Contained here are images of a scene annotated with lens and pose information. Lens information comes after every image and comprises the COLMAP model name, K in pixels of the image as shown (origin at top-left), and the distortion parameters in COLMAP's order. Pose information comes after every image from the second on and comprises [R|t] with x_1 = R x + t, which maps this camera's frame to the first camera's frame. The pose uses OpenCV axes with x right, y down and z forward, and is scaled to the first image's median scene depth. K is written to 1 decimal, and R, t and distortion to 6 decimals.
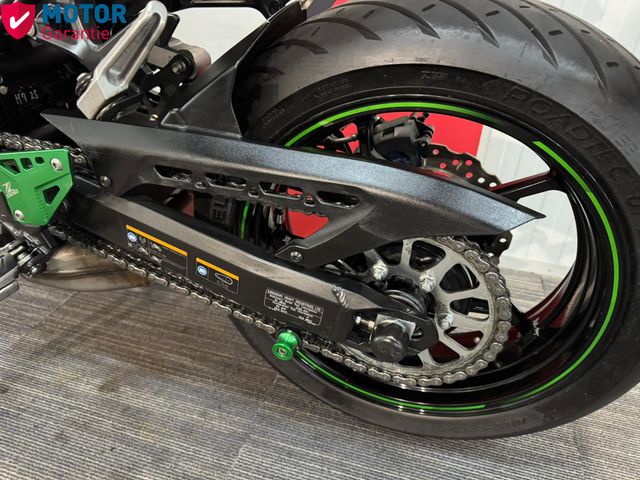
lens RADIAL K [[453.3, 0, 316.0], [0, 453.3, 240.6], [0, 0, 1]] dist [0.038675, -0.066726]
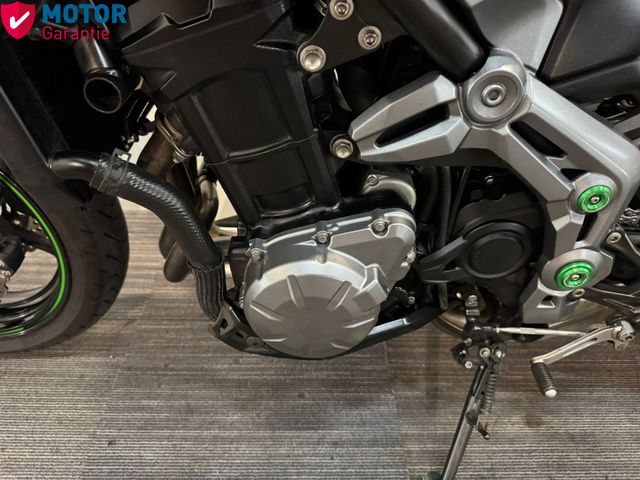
lens RADIAL K [[453.3, 0, 315.9], [0, 453.3, 240.8], [0, 0, 1]] dist [0.038675, -0.066726]
pose [[0.956109, -0.177276, 0.233299, -1.561307], [0.144449, 0.977908, 0.151096, -0.419731], [-0.254931, -0.110764, 0.960594, 0.288697]]
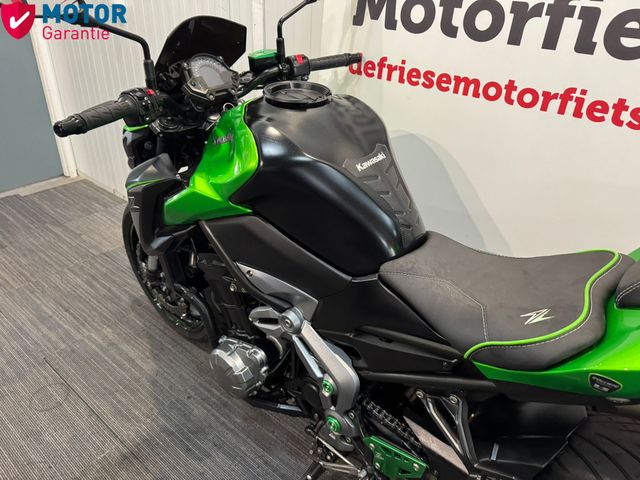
lens RADIAL K [[453.3, 0, 319.3], [0, 453.3, 234.3], [0, 0, 1]] dist [0.038675, -0.066726]
pose [[0.919231, 0.196871, -0.340963, -0.439839], [-0.209311, 0.977849, 0.000309, -0.864360], [0.333471, 0.071084, 0.940077, -0.760656]]
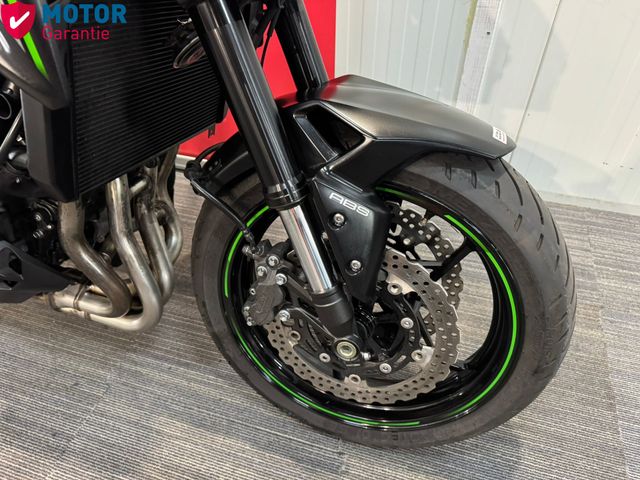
lens RADIAL K [[453.3, 0, 315.0], [0, 453.3, 243.9], [0, 0, 1]] dist [0.038675, -0.066726]
pose [[0.998338, -0.021995, -0.053269, 0.570241], [0.032960, 0.976131, 0.214665, -0.072656], [0.047276, -0.216064, 0.975234, -0.607163]]
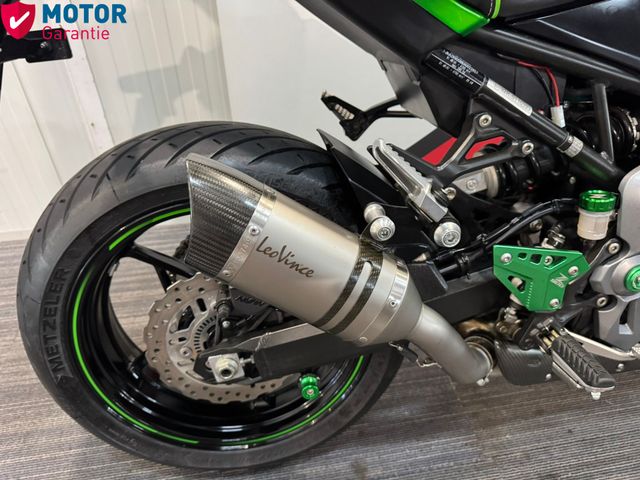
lens RADIAL K [[453.3, 0, 315.0], [0, 453.3, 239.8], [0, 0, 1]] dist [0.038675, -0.066726]
pose [[0.904477, -0.294354, 0.308671, -2.026113], [0.255492, 0.953392, 0.160523, -0.503186], [-0.341535, -0.066327, 0.937526, -0.113811]]
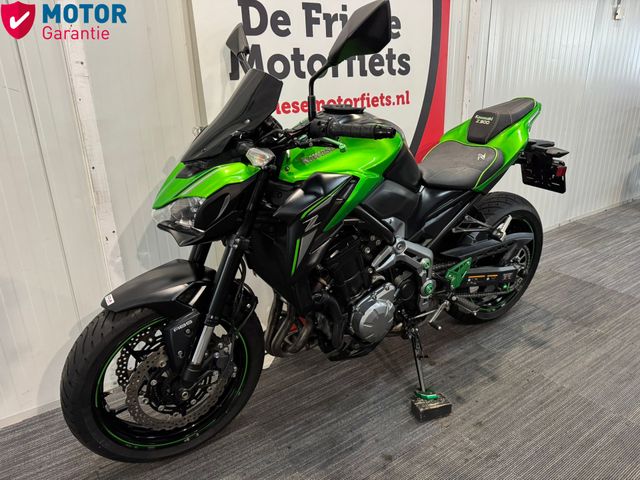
lens RADIAL K [[453.3, 0, 317.6], [0, 453.3, 236.5], [0, 0, 1]] dist [0.038675, -0.066726]
pose [[0.639820, -0.303691, 0.705976, -3.352863], [0.438248, 0.898792, -0.010546, -0.741244], [-0.631323, 0.316140, 0.708157, -0.744559]]
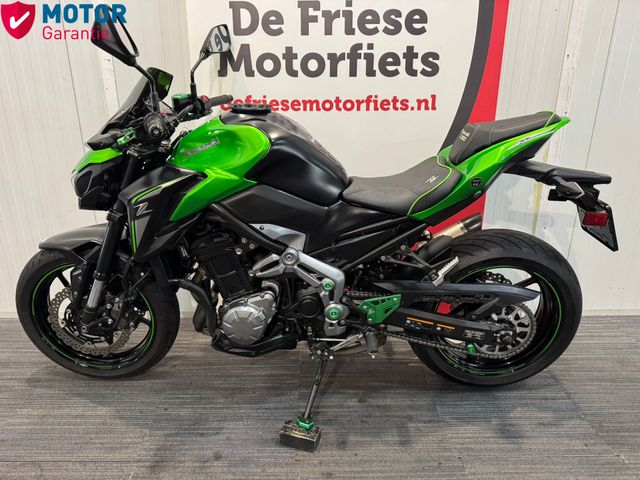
lens RADIAL K [[453.3, 0, 315.2], [0, 453.3, 239.8], [0, 0, 1]] dist [0.038675, -0.066726]
pose [[0.960058, -0.128655, 0.248468, -1.588559], [0.173886, 0.970053, -0.169593, -0.122772], [-0.219208, 0.206024, 0.953678, -1.642494]]
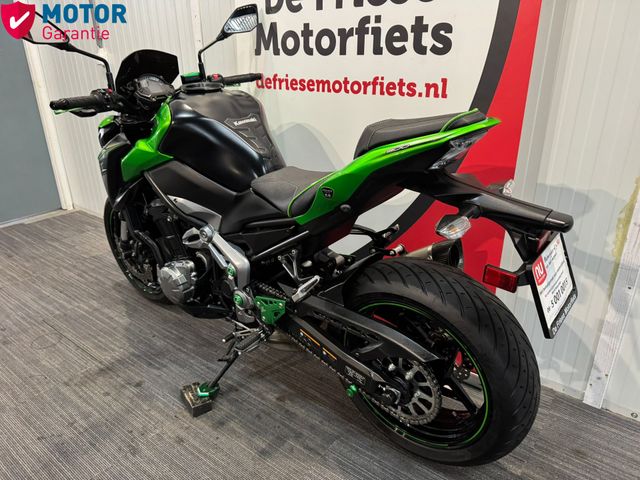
lens RADIAL K [[453.3, 0, 323.5], [0, 453.3, 239.5], [0, 0, 1]] dist [0.038675, -0.066726]
pose [[0.930058, 0.096463, -0.354524, 0.551569], [-0.148276, 0.981397, -0.121959, -0.234013], [0.336165, 0.165996, 0.927059, -1.382576]]
